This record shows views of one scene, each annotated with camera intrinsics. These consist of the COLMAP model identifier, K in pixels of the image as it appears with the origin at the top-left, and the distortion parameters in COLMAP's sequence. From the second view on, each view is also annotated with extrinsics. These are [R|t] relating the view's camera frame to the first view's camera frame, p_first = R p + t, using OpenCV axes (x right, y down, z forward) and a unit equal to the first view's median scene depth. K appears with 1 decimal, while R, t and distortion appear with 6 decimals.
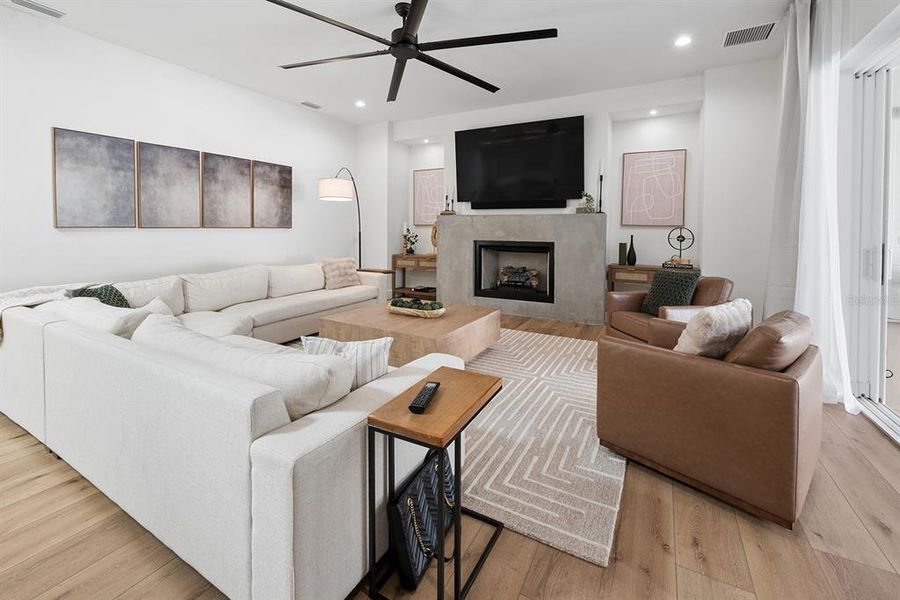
lens RADIAL K [[373.0, 0, 455.3], [0, 373.0, 235.7], [0, 0, 1]] dist [-0.000357, -0.000677]
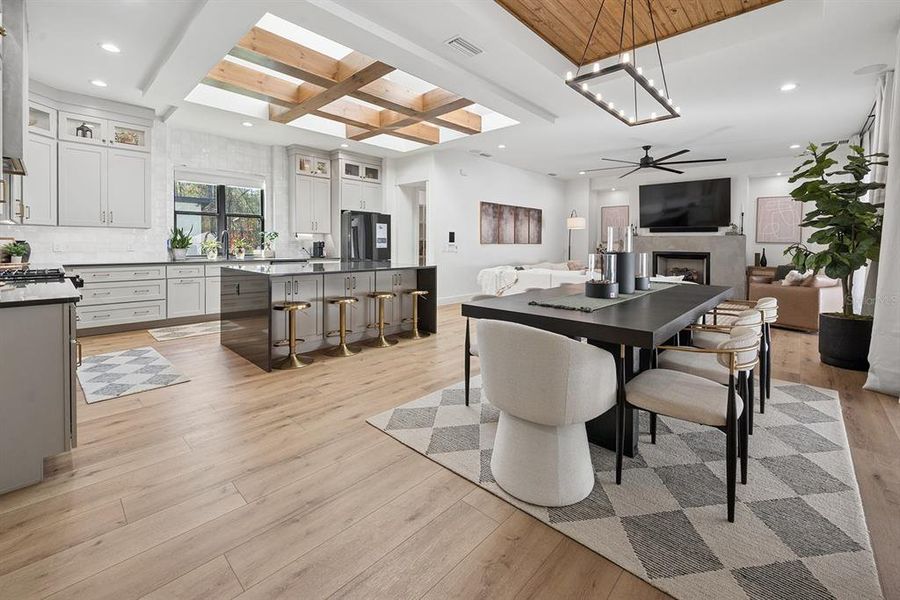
lens RADIAL K [[373.0, 0, 465.2], [0, 373.0, 247.1], [0, 0, 1]] dist [-0.000357, -0.000677]
pose [[0.972819, 0.001962, -0.231560, -0.423239], [-0.004571, 0.999932, -0.010731, 0.016432], [0.231523, 0.011498, 0.972761, -0.896695]]
